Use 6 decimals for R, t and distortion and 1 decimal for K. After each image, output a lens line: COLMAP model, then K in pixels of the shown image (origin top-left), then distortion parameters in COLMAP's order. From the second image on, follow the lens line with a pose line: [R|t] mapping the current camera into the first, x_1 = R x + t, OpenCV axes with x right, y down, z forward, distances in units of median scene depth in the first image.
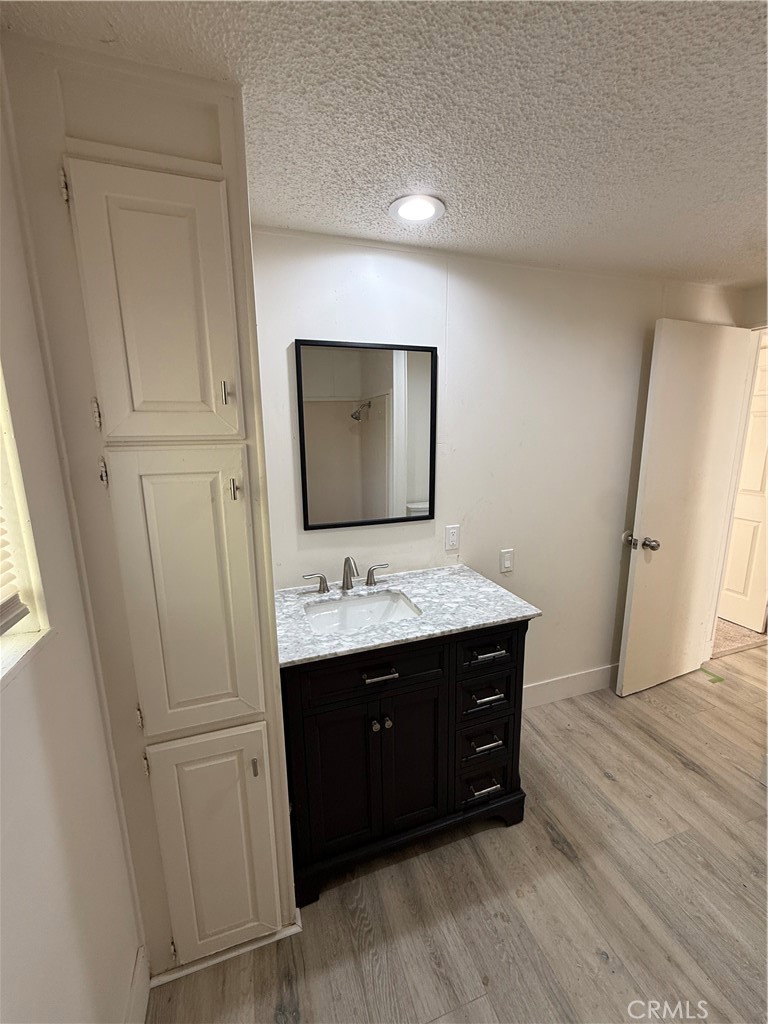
lens RADIAL K [[408.9, 0, 384.7], [0, 408.9, 510.9], [0, 0, 1]] dist [-0.003704, 0.000560]
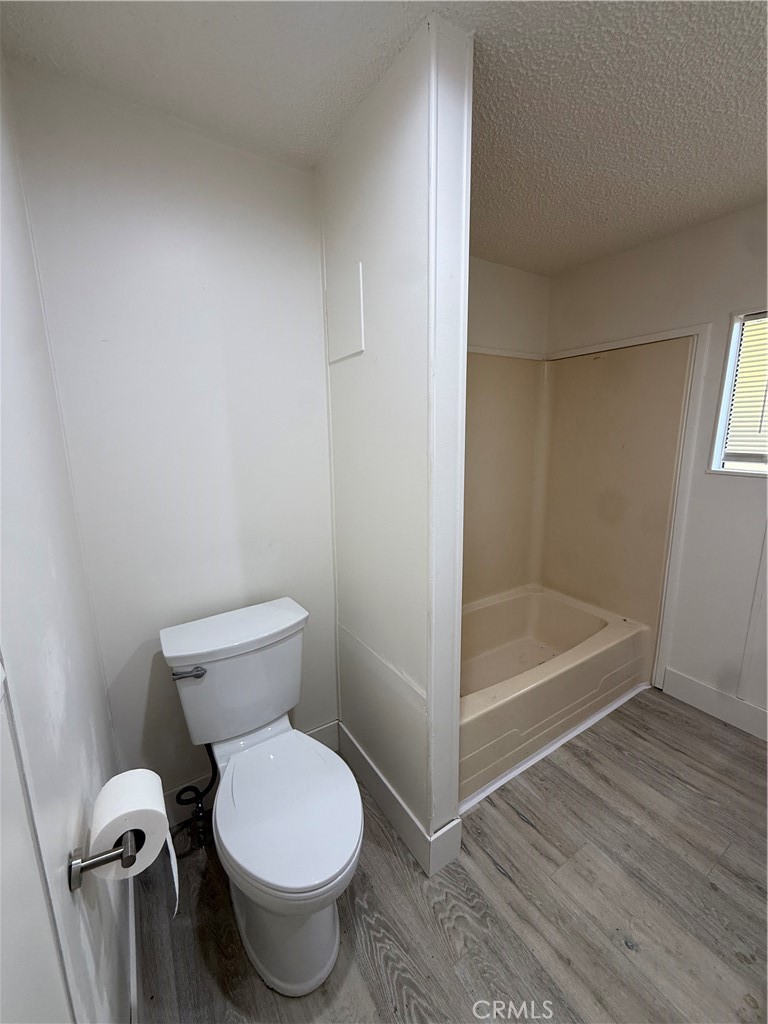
lens RADIAL K [[408.9, 0, 381.8], [0, 408.9, 510.1], [0, 0, 1]] dist [-0.003704, 0.000560]
pose [[-0.970628, 0.073613, -0.229046, 1.011512], [-0.022200, 0.920573, 0.389940, -0.135544], [0.239558, 0.383571, -0.891900, 1.082505]]
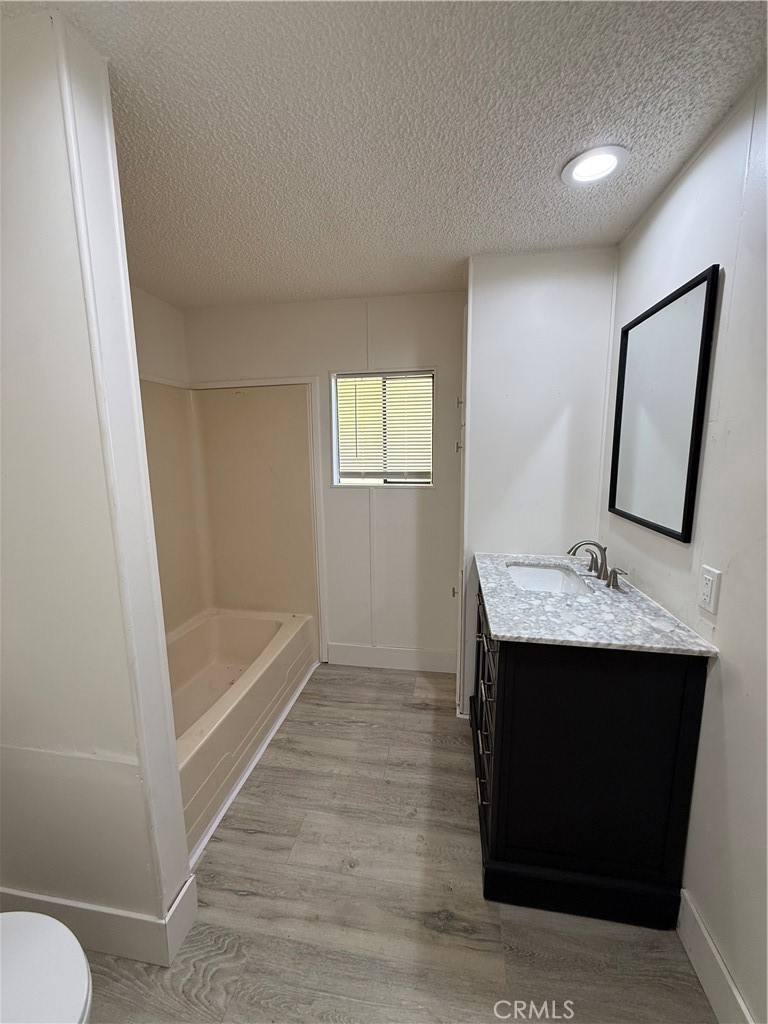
lens RADIAL K [[408.9, 0, 382.4], [0, 408.9, 509.7], [0, 0, 1]] dist [-0.003704, 0.000560]
pose [[-0.472772, 0.149993, -0.868325, 1.116755], [-0.161815, 0.953872, 0.252873, -0.143471], [0.866200, 0.260060, -0.426692, 1.076820]]
